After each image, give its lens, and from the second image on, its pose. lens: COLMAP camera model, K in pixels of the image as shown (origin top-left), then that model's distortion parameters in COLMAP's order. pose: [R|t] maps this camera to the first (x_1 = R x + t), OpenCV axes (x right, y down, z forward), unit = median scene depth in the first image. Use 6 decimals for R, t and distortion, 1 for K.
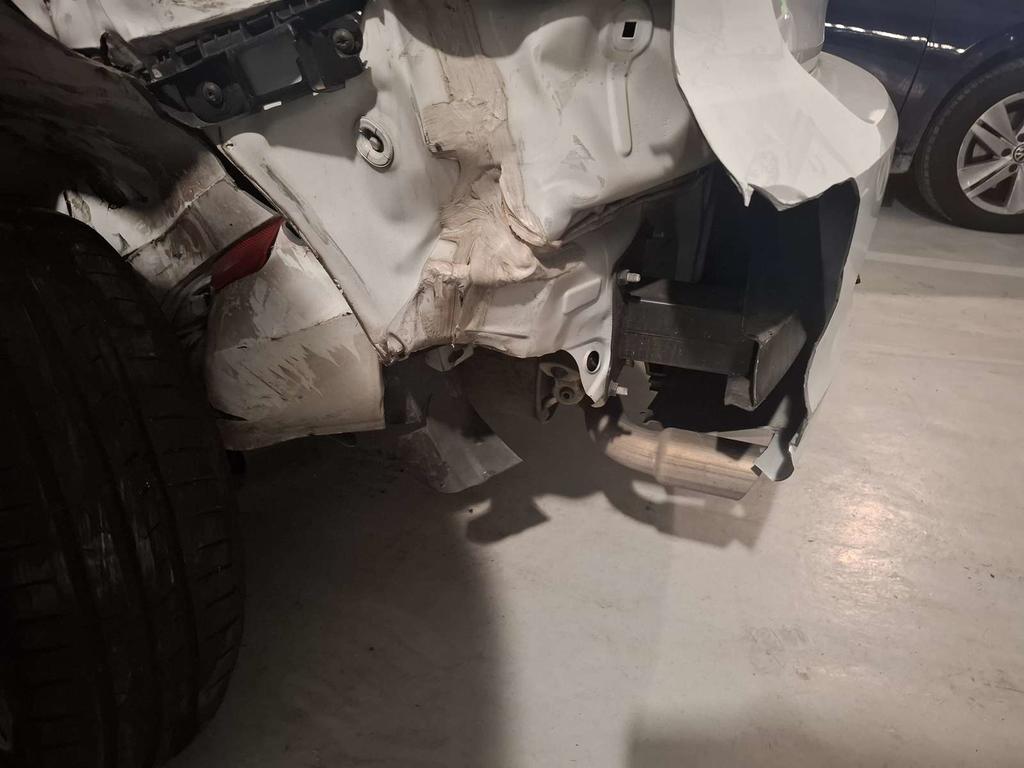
lens RADIAL K [[768.8, 0, 512.0], [0, 768.8, 384.0], [0, 0, 1]] dist [0.176311, -0.375713]
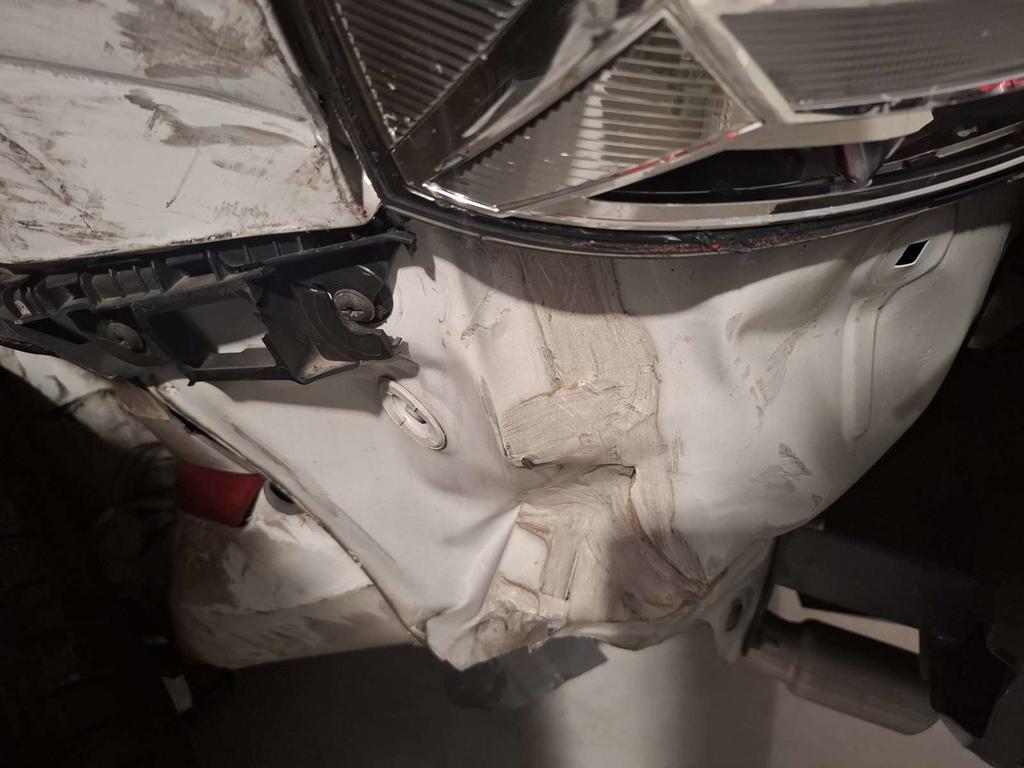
lens RADIAL K [[768.8, 0, 512.0], [0, 768.8, 384.0], [0, 0, 1]] dist [0.176311, -0.375713]
pose [[0.997732, 0.042595, -0.052126, -0.075984], [-0.032998, 0.984402, 0.172812, -0.430964], [0.058674, -0.170700, 0.983575, 0.454189]]
